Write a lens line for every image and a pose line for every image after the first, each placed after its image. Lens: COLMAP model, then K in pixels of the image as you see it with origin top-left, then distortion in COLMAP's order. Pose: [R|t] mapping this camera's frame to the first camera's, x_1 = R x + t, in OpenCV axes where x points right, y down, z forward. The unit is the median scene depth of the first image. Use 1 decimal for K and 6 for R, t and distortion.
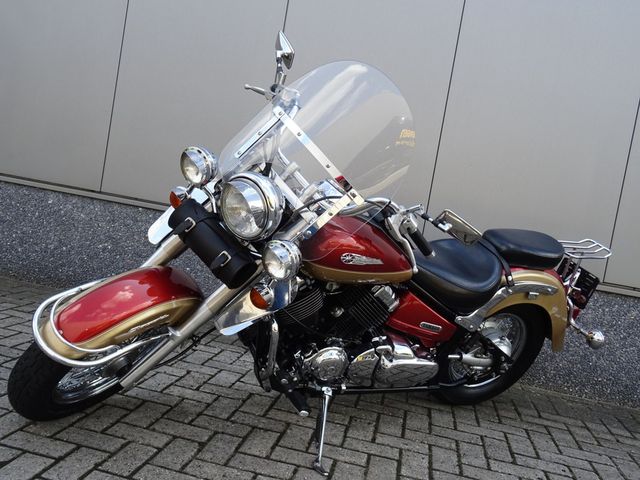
lens RADIAL K [[584.0, 0, 320.0], [0, 584.0, 240.0], [0, 0, 1]] dist [-0.002646, -0.000696]
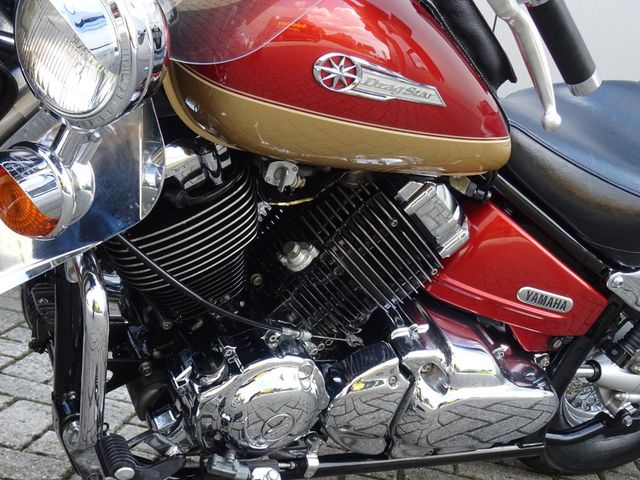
lens RADIAL K [[875.8, 0, 320.0], [0, 875.8, 240.0], [0, 0, 1]] dist [-0.003370, -0.008233]
pose [[0.998093, 0.008315, 0.061173, 0.010317], [-0.013426, 0.996407, 0.083627, 0.067762], [-0.060257, -0.084288, 0.994618, 0.469537]]
